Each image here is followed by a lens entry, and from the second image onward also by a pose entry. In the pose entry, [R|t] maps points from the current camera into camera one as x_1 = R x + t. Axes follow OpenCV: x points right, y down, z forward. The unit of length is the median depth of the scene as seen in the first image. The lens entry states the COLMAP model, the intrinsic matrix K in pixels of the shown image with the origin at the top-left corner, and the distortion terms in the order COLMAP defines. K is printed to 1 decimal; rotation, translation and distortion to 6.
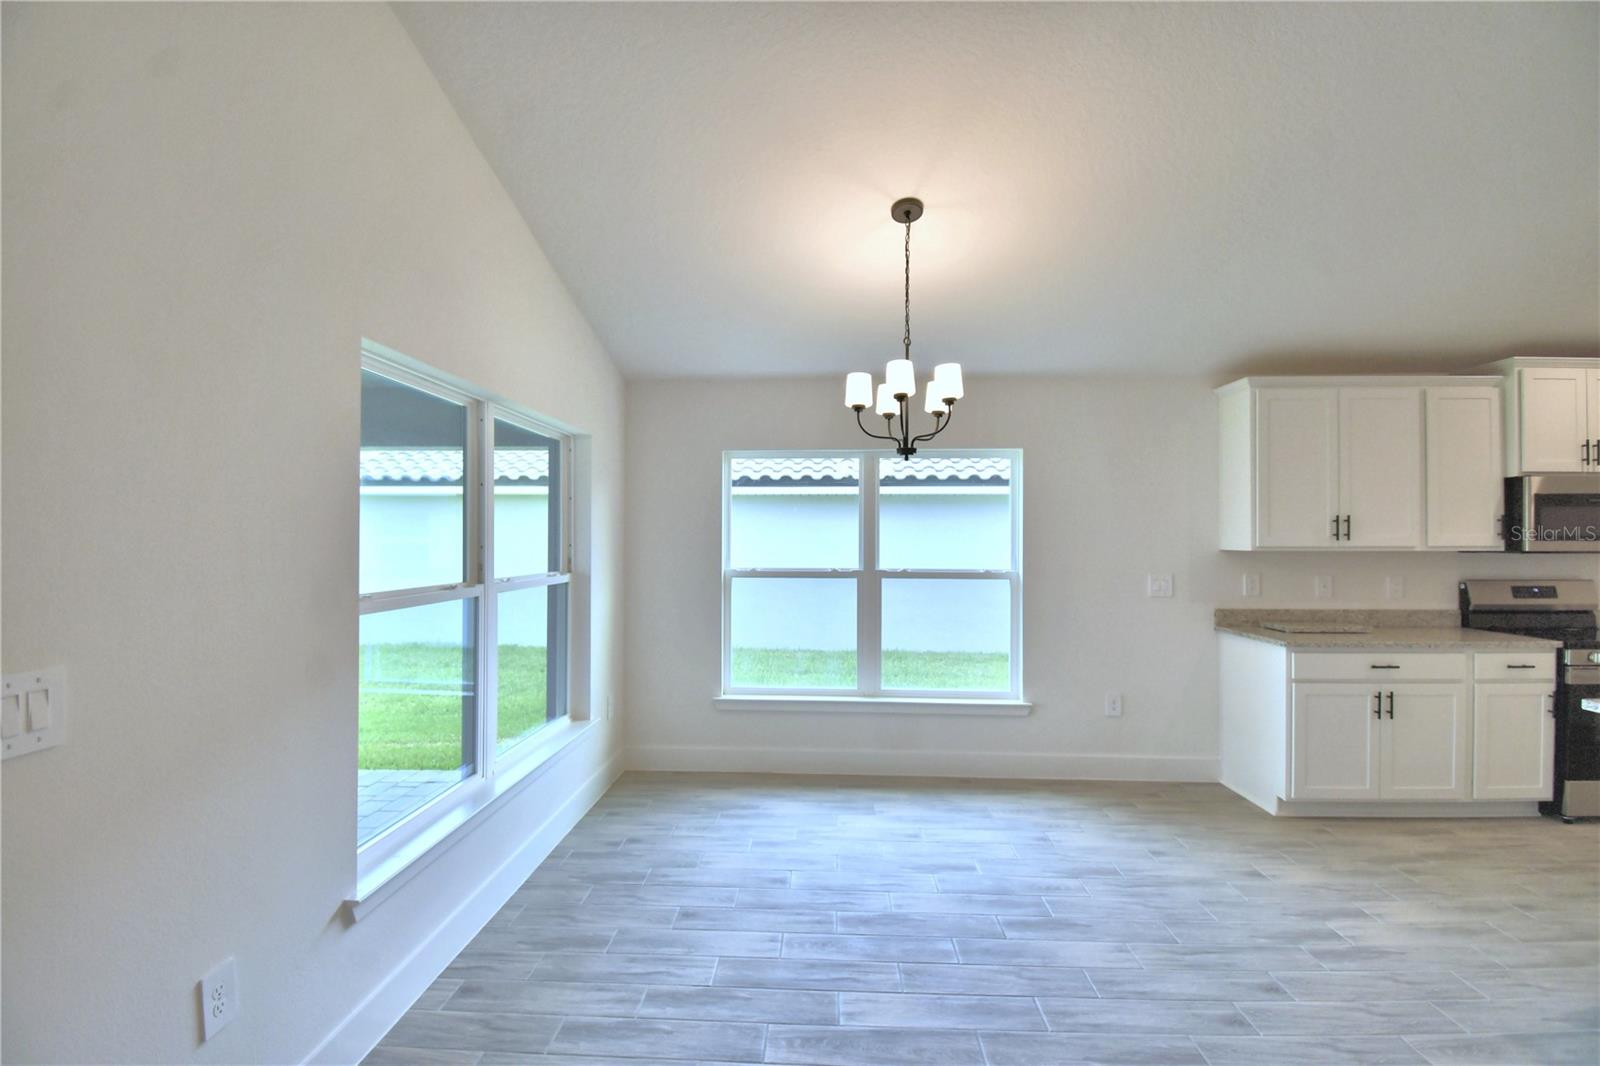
lens RADIAL K [[705.3, 0, 815.4], [0, 705.3, 529.3], [0, 0, 1]] dist [0.002356, -0.015350]
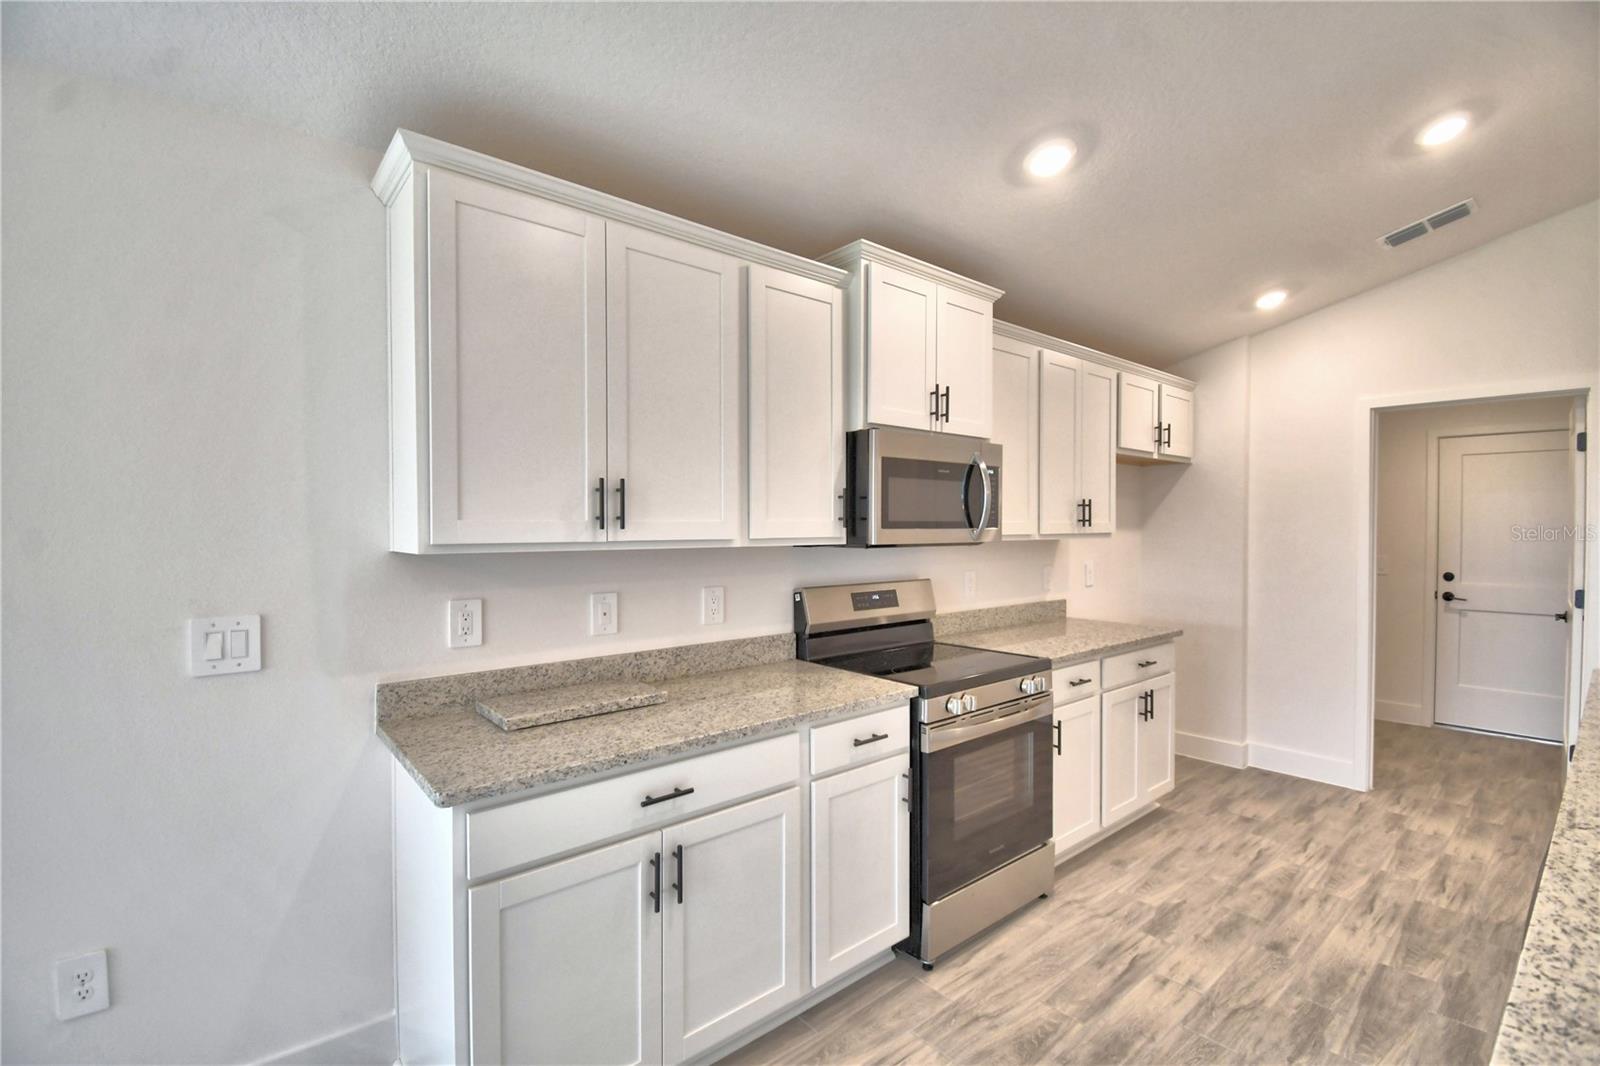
lens RADIAL K [[705.3, 0, 807.9], [0, 705.3, 534.3], [0, 0, 1]] dist [0.002356, -0.015350]
pose [[0.732042, -0.010089, 0.681185, 0.509218], [-0.003332, 0.999825, 0.018390, 0.009401], [-0.681251, -0.015732, 0.731881, 0.536990]]
